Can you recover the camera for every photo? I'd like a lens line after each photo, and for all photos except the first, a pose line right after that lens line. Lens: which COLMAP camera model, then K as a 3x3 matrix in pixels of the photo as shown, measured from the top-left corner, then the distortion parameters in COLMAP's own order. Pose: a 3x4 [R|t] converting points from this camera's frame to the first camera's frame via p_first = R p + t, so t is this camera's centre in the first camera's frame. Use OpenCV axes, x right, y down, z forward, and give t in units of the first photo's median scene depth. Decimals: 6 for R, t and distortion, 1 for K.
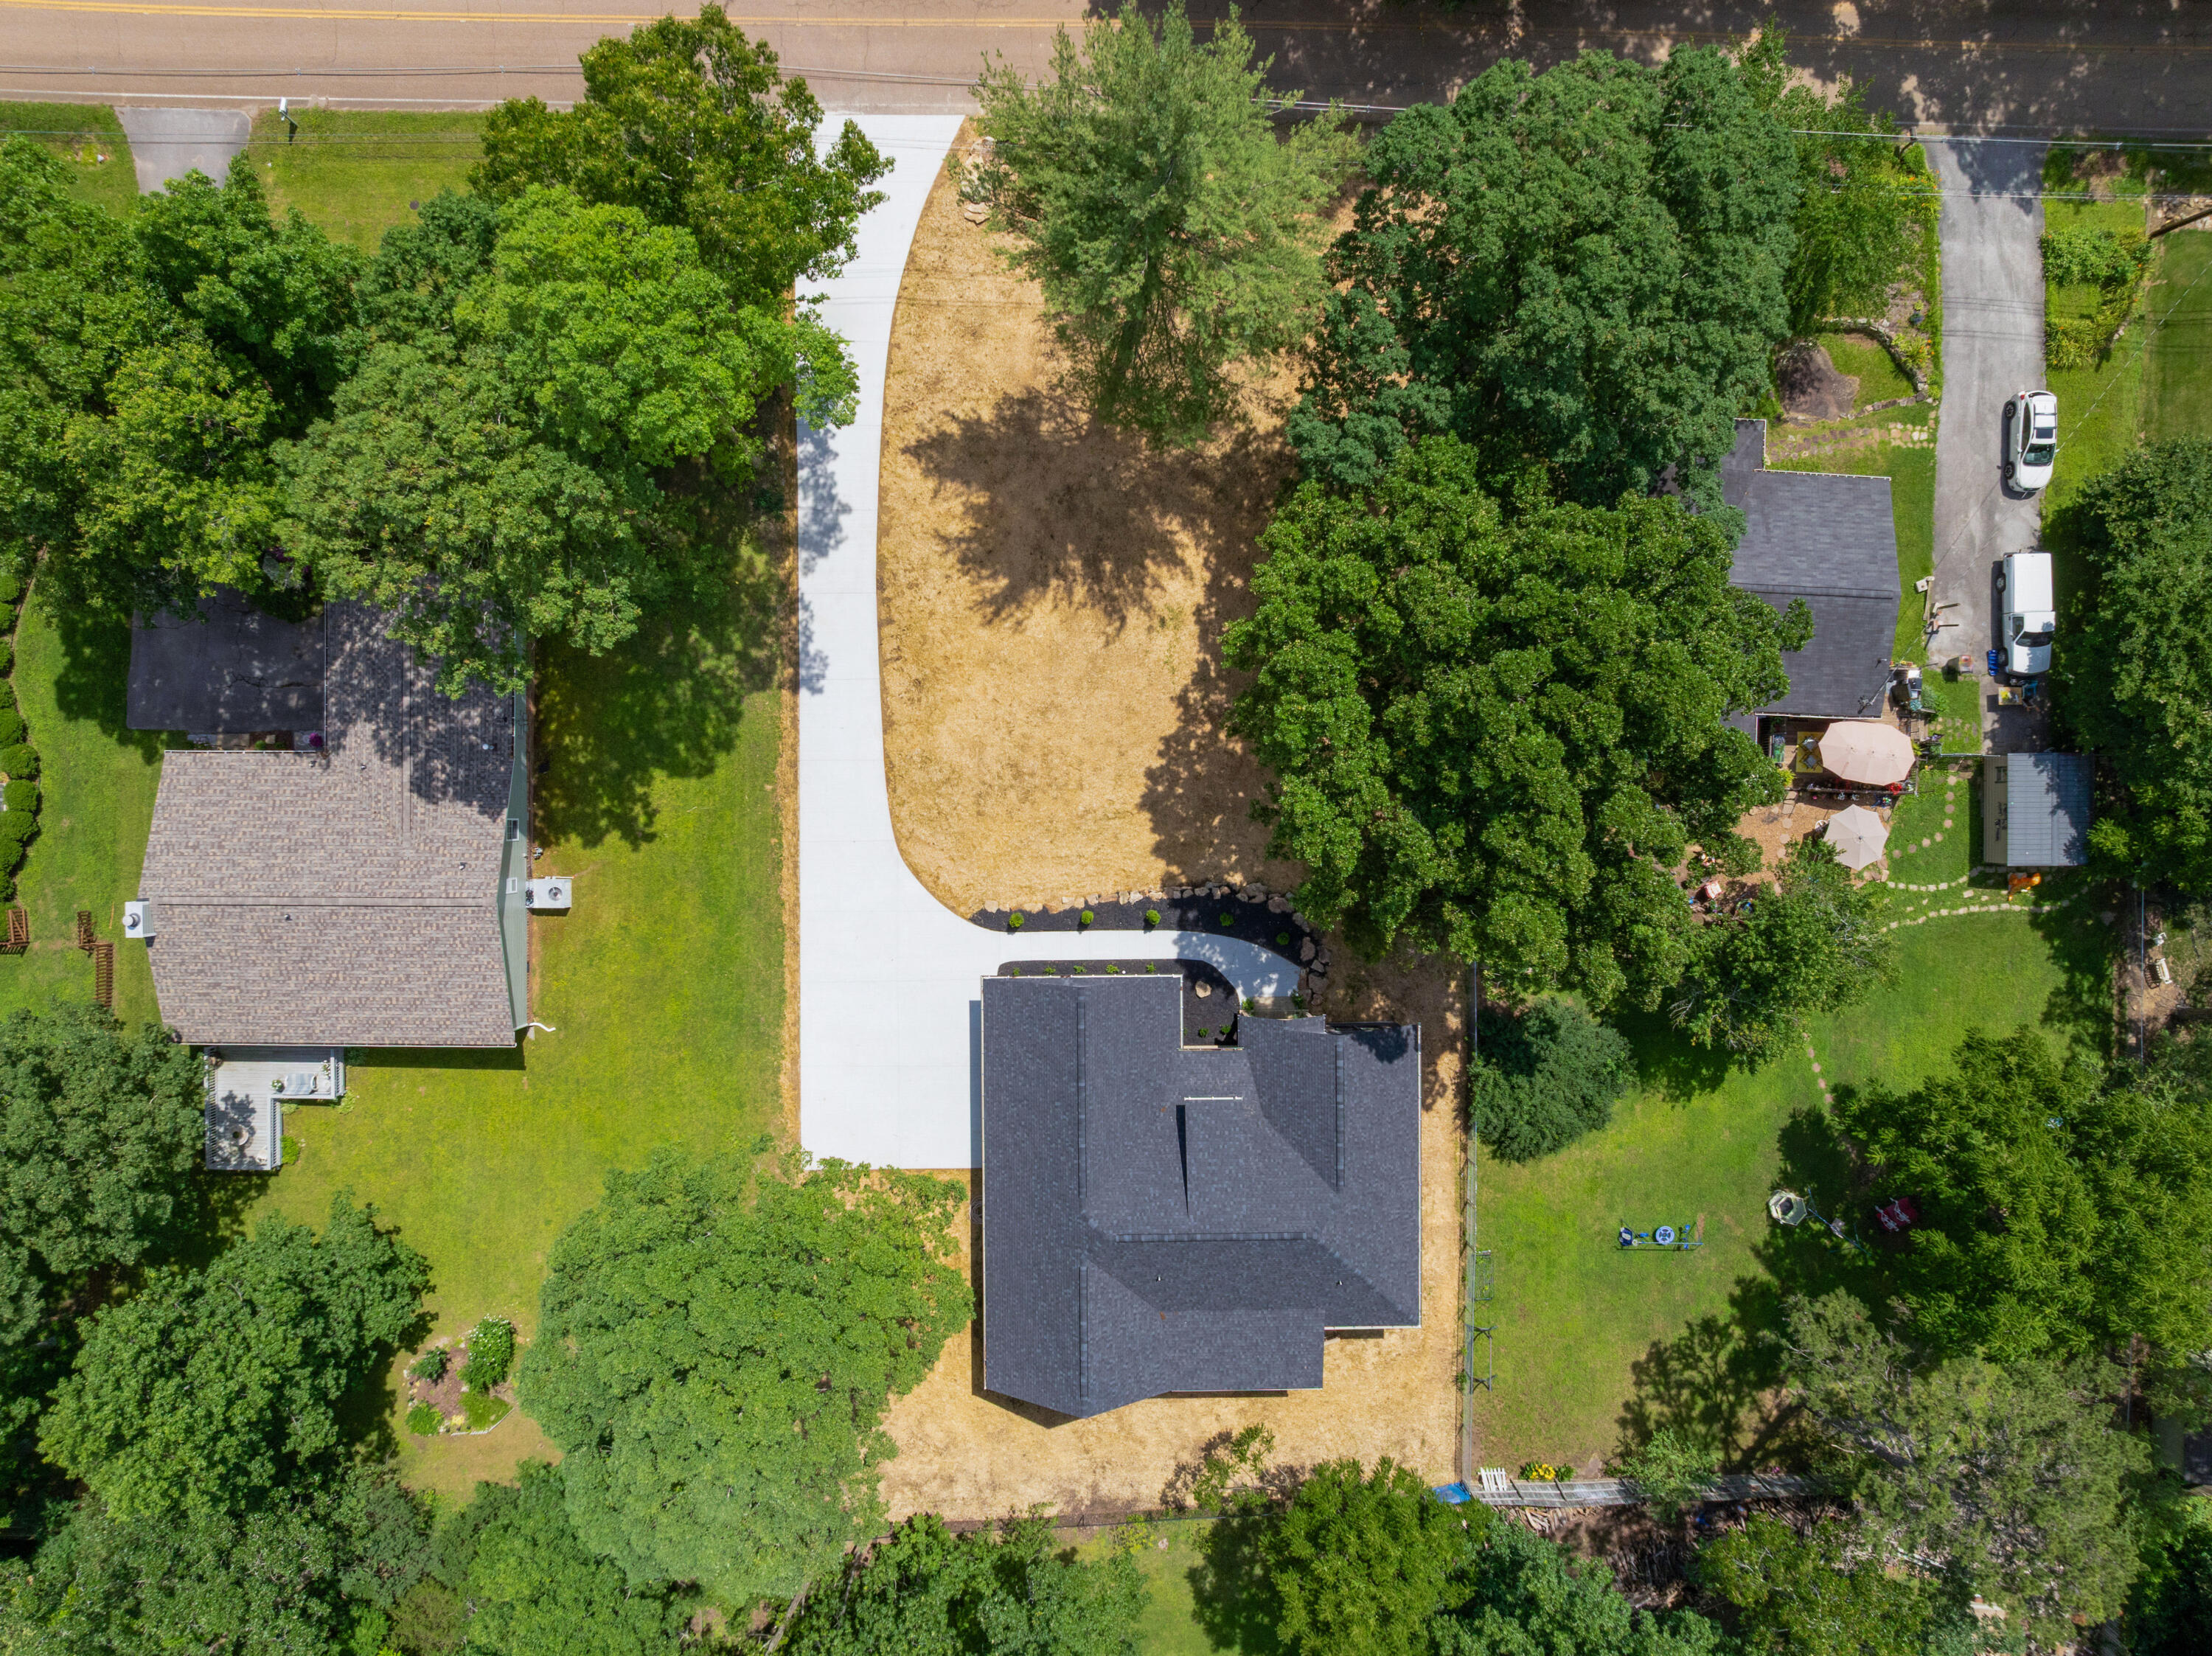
lens RADIAL K [[1567.7, 0, 1111.0], [0, 1567.7, 835.1], [0, 0, 1]] dist [-0.036532, 0.006230]
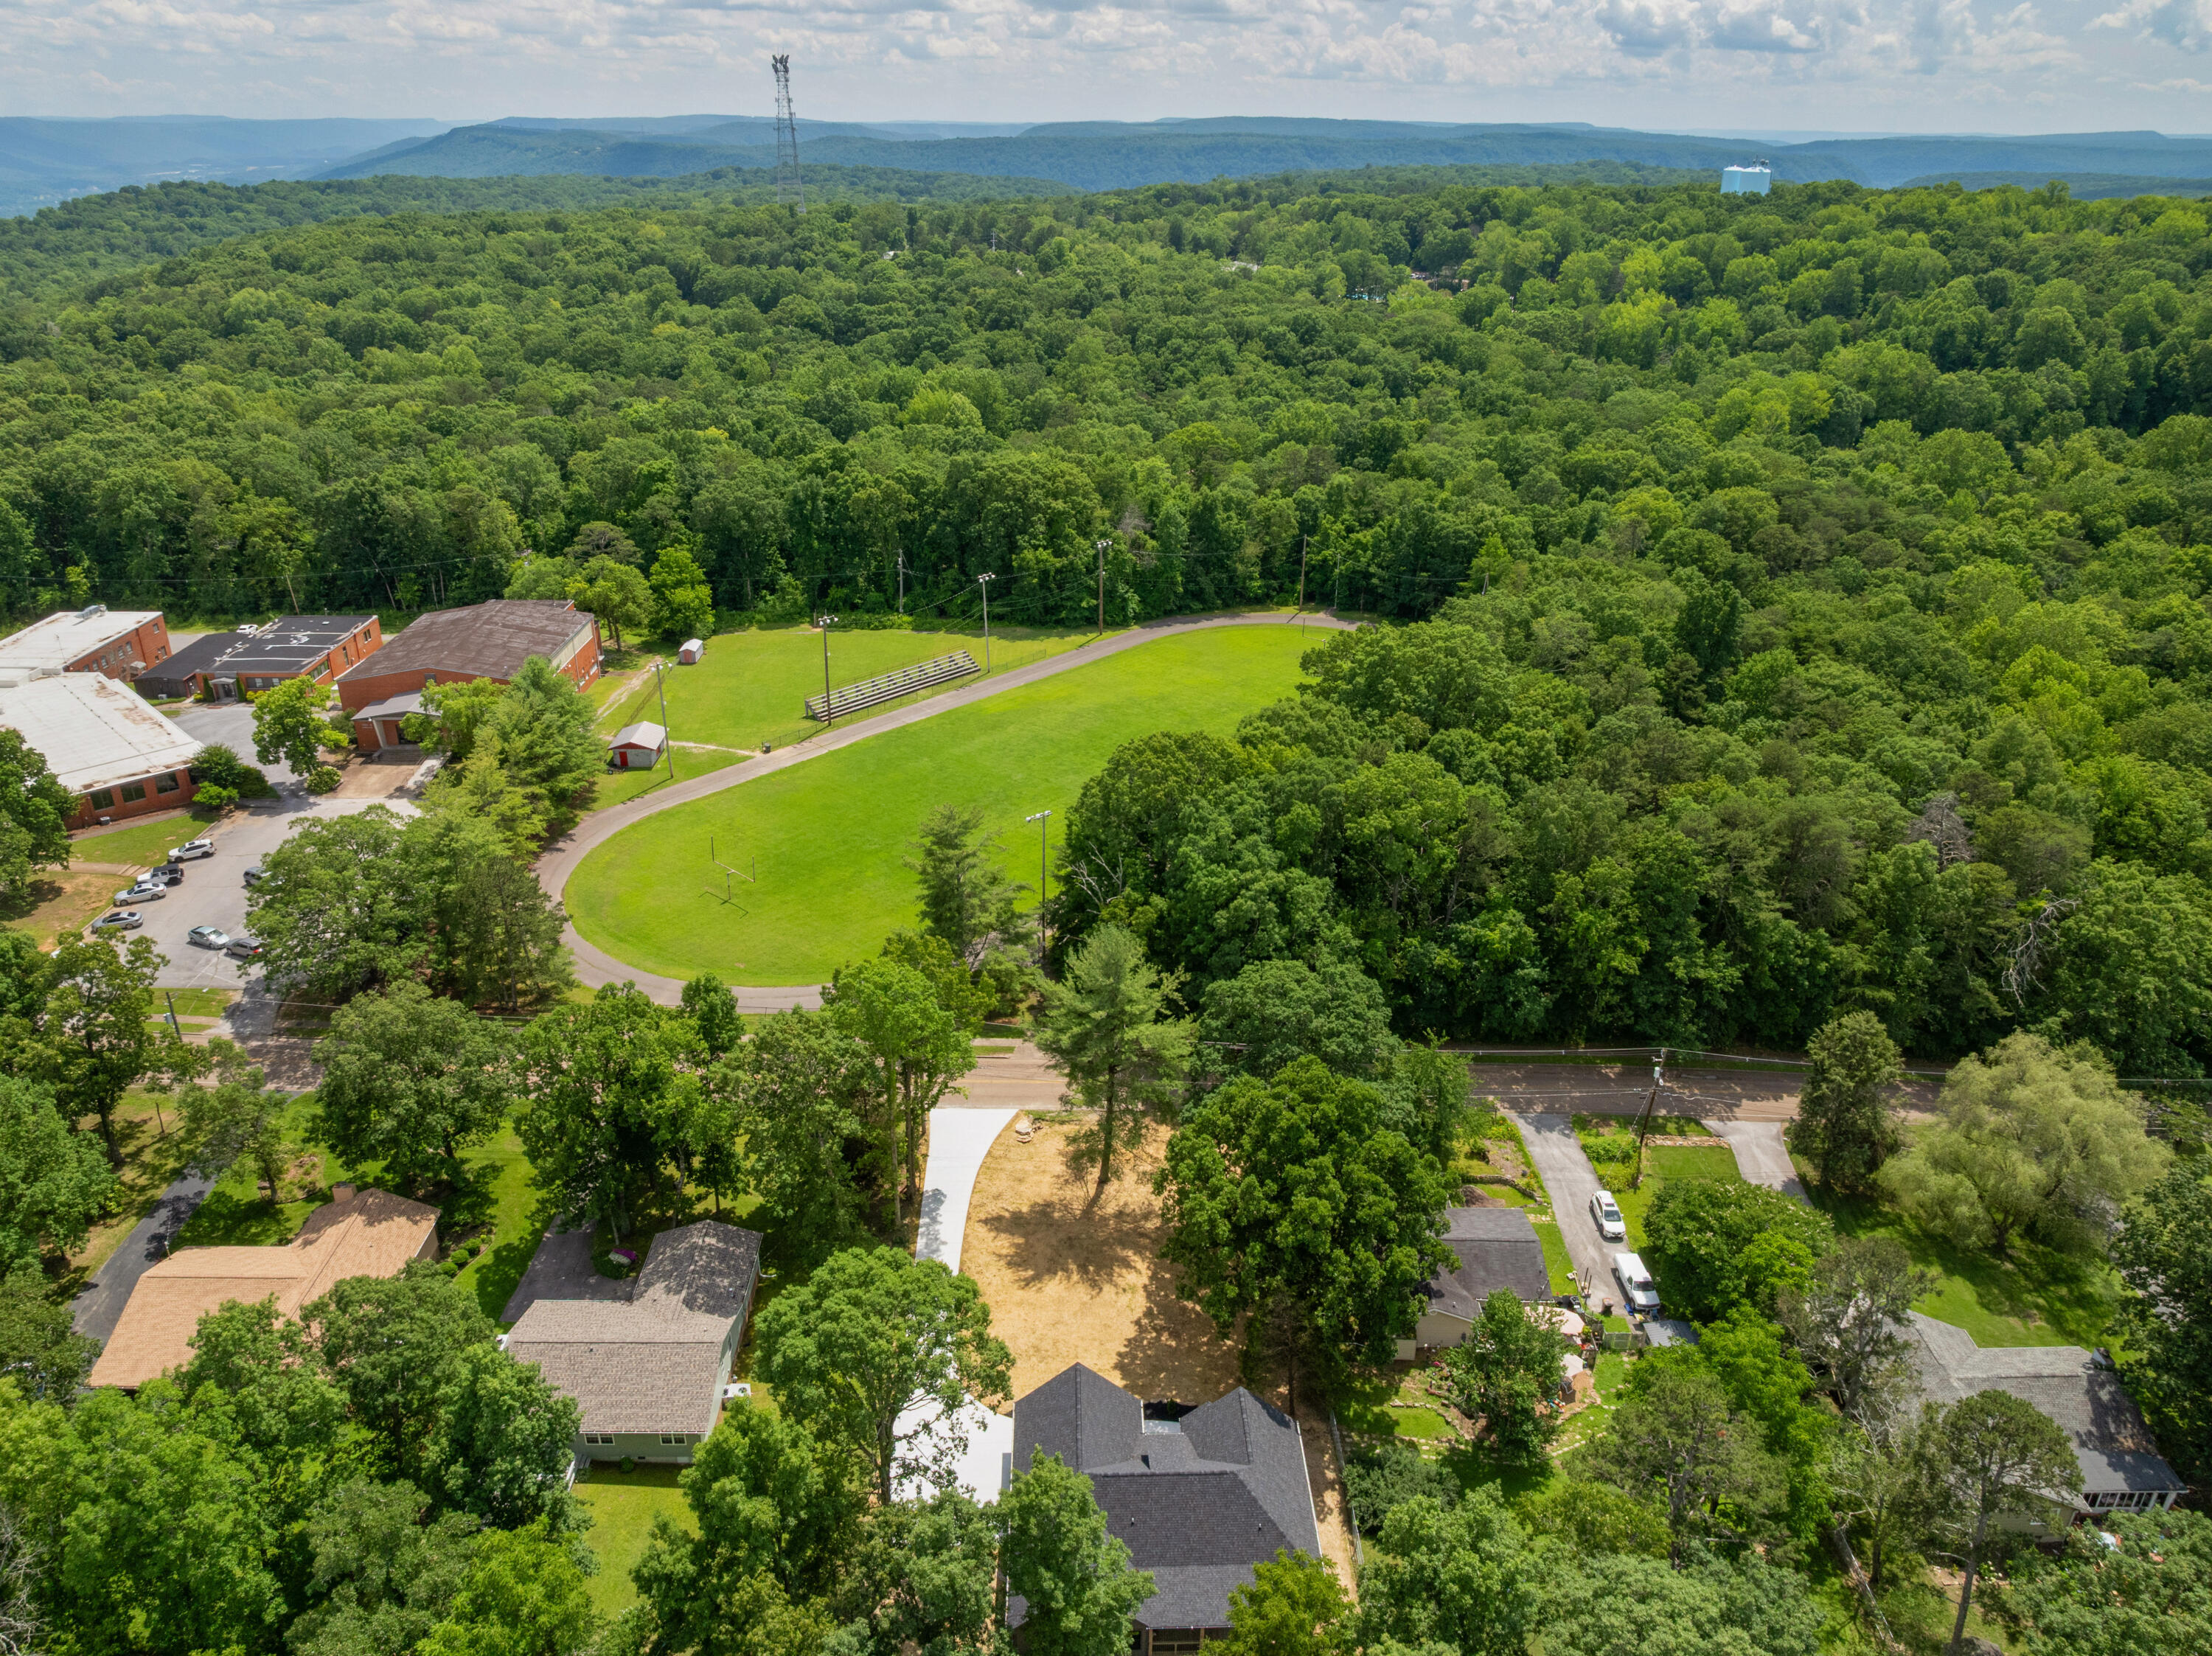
lens RADIAL K [[1567.7, 0, 1111.0], [0, 1567.7, 835.1], [0, 0, 1]] dist [-0.036532, 0.006230]
pose [[0.999760, -0.014780, 0.016177, -0.001766], [0.020818, 0.410381, -0.911677, 1.206105], [0.006836, 0.911795, 0.410590, -0.146621]]
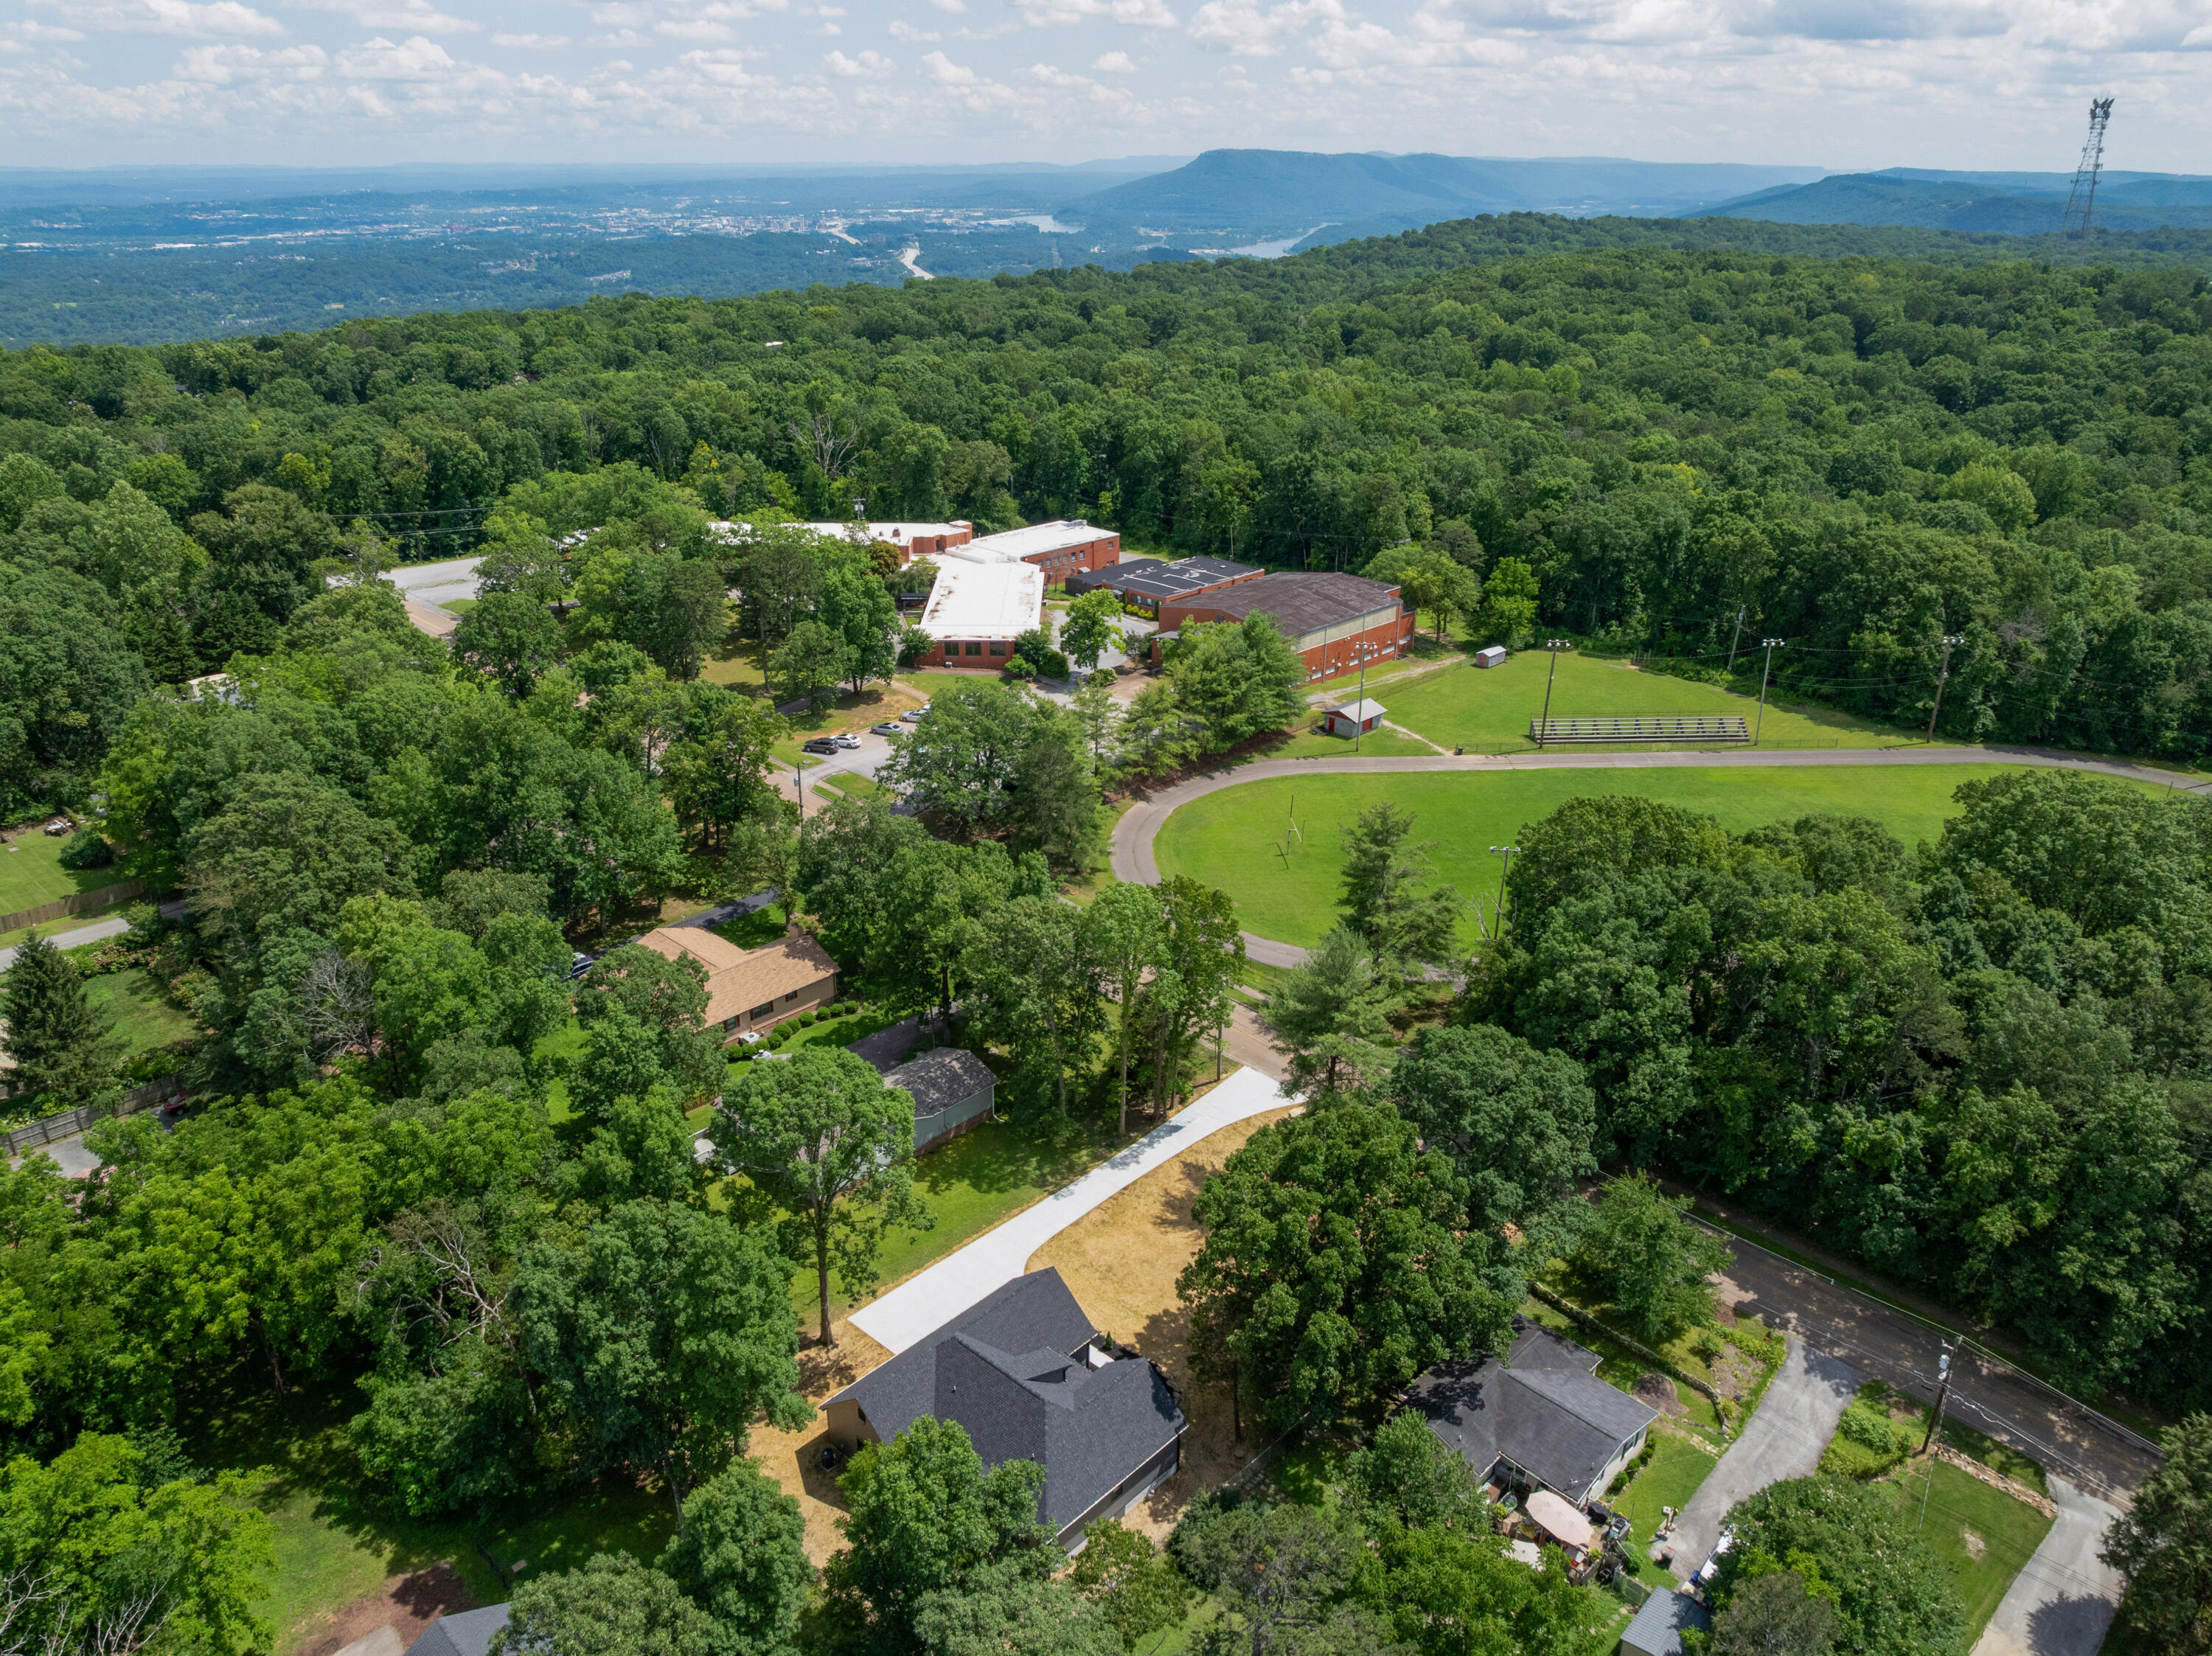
lens RADIAL K [[1567.7, 0, 1111.0], [0, 1567.7, 835.1], [0, 0, 1]] dist [-0.036532, 0.006230]
pose [[0.727785, 0.269045, -0.630828, 0.890198], [-0.685781, 0.277638, -0.672772, 0.973160], [-0.005864, 0.922243, 0.386566, -0.103348]]
